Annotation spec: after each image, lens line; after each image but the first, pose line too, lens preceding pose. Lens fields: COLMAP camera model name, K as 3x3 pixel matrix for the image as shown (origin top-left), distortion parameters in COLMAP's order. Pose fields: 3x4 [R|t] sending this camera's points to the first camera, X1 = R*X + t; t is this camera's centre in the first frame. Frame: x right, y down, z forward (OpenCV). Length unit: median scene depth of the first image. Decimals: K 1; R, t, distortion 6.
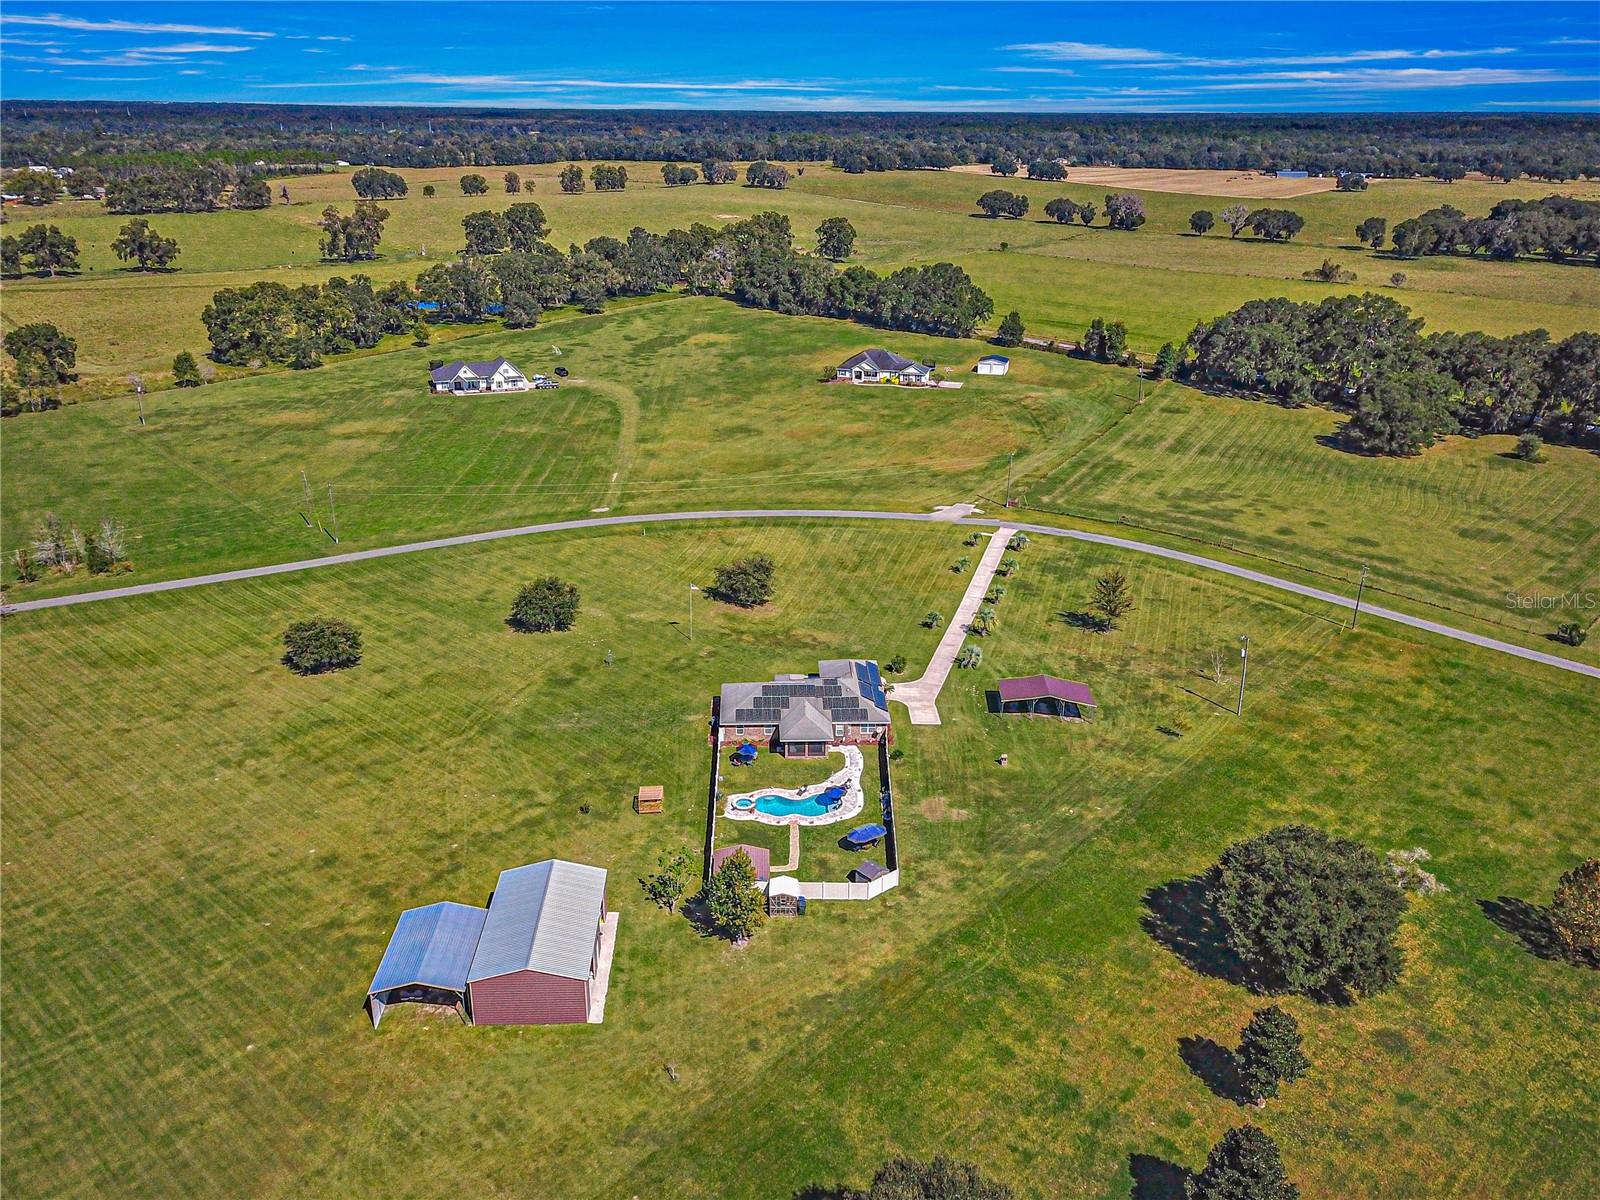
lens RADIAL K [[1233.7, 0, 800.0], [0, 1233.7, 600.0], [0, 0, 1]] dist [0.028312, -0.002710]
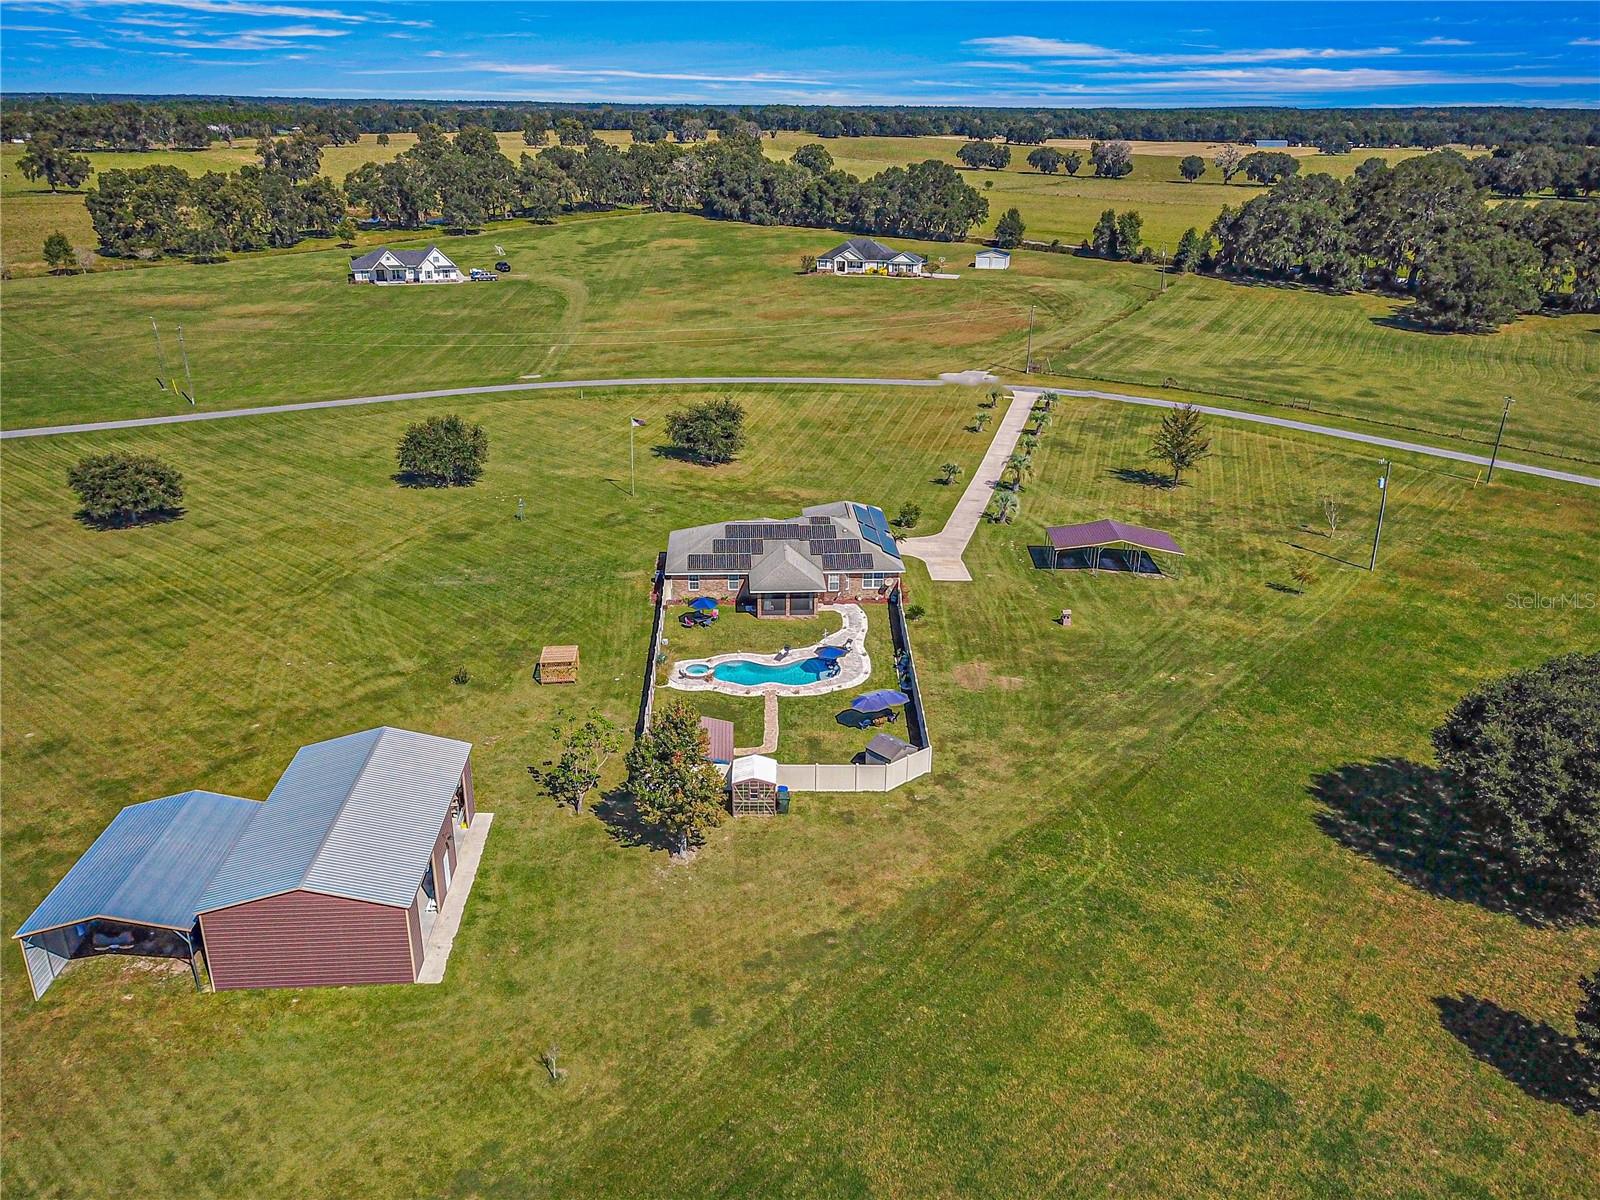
lens RADIAL K [[1226.7, 0, 800.0], [0, 1226.7, 600.0], [0, 0, 1]] dist [0.032142, 0.001295]
pose [[0.999783, -0.005375, 0.020106, -0.001433], [0.005168, 0.999933, 0.010364, 0.093776], [-0.020161, -0.010258, 0.999744, 0.251406]]
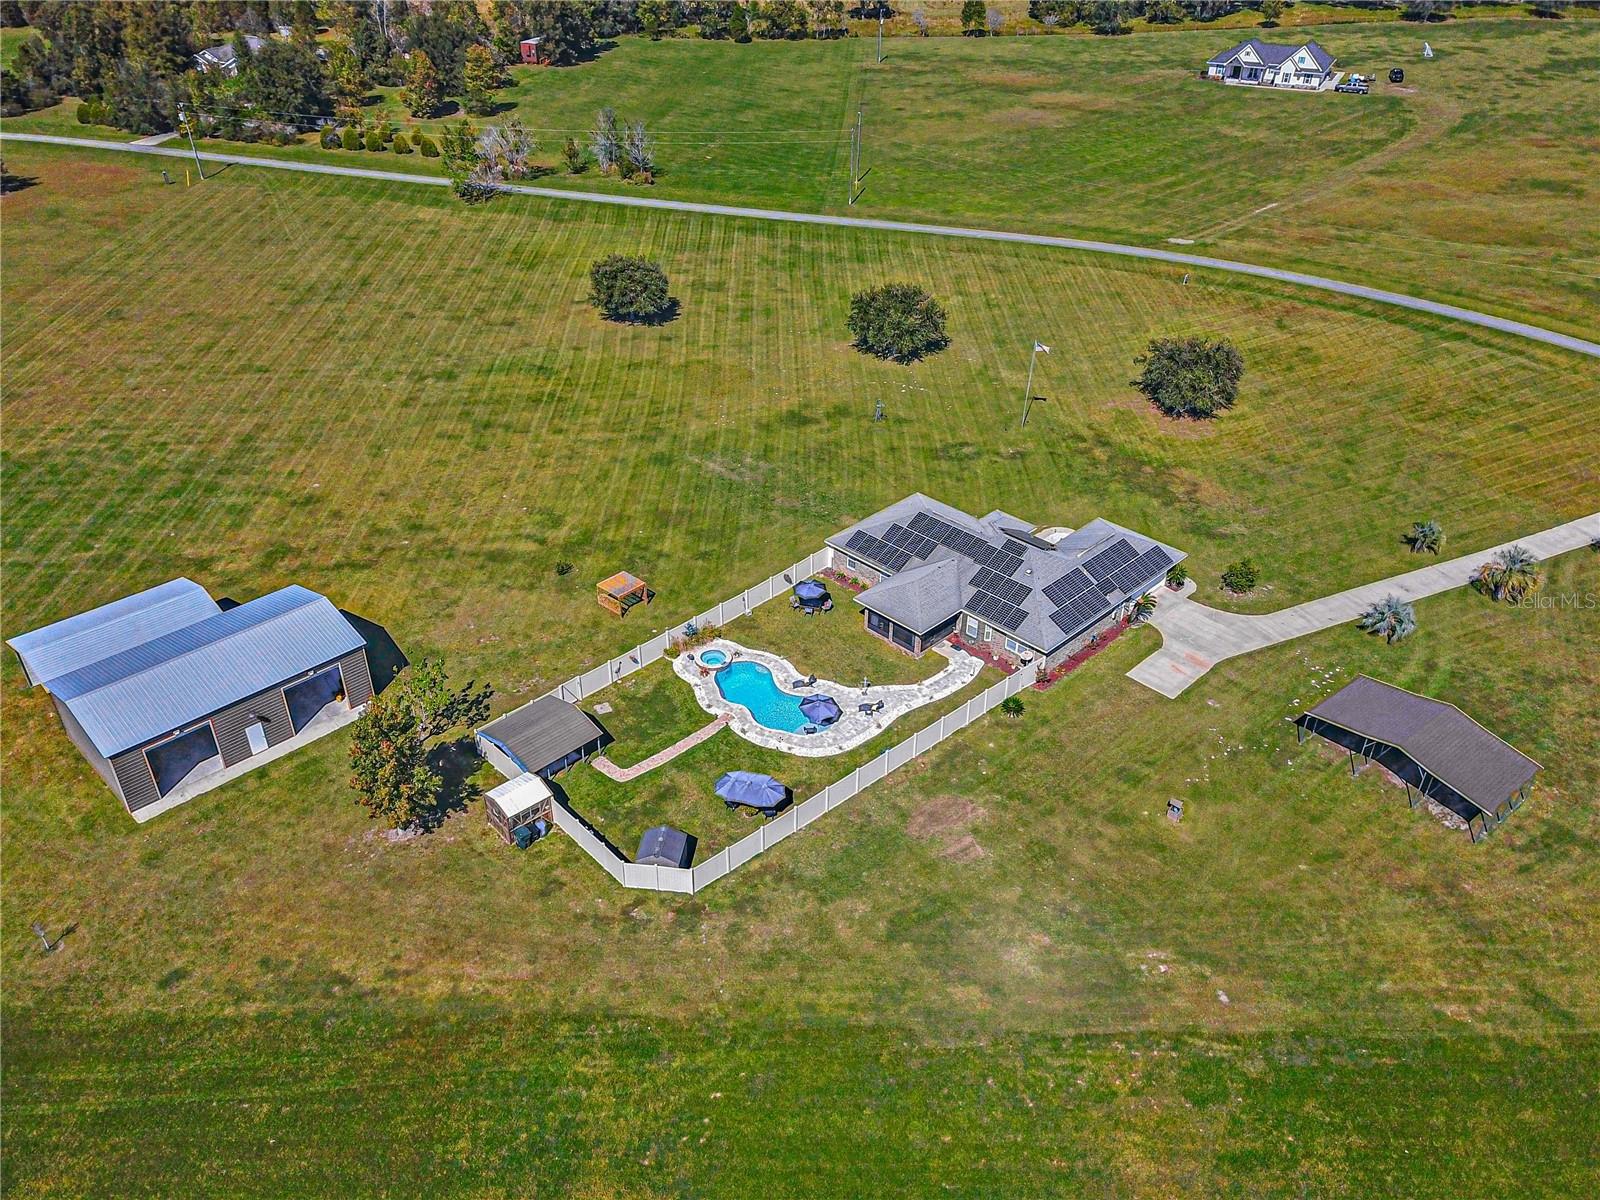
lens RADIAL K [[1194.9, 0, 800.0], [0, 1194.9, 600.0], [0, 0, 1]] dist [0.027235, -0.001079]
pose [[0.684666, 0.403645, -0.606880, 0.275645], [-0.266941, 0.913663, 0.306535, -0.051451], [0.678215, -0.047873, 0.733303, 0.451603]]
